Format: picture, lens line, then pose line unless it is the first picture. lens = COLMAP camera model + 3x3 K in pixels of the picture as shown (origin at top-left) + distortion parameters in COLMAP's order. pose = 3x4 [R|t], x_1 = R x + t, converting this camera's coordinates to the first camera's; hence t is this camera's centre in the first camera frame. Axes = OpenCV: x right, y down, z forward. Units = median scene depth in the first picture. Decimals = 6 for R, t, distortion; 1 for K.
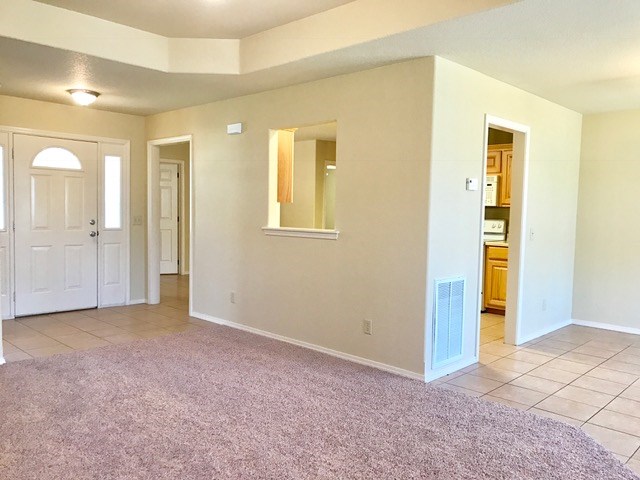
lens RADIAL K [[521.8, 0, 320.0], [0, 521.8, 240.0], [0, 0, 1]] dist [-0.005234, -0.010612]
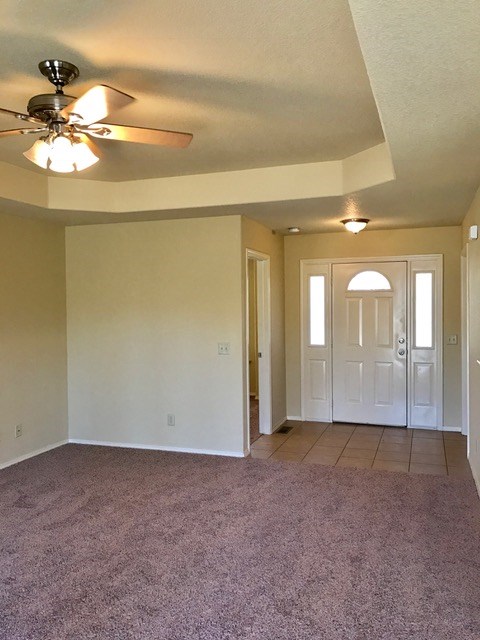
lens RADIAL K [[517.5, 0, 240.0], [0, 517.5, 320.0], [0, 0, 1]] dist [0.048664, -0.002786]
pose [[0.426742, -0.000142, -0.904374, 0.365692], [-0.034105, 0.999286, -0.016250, -0.051220], [0.903730, 0.037778, 0.426432, 0.314815]]
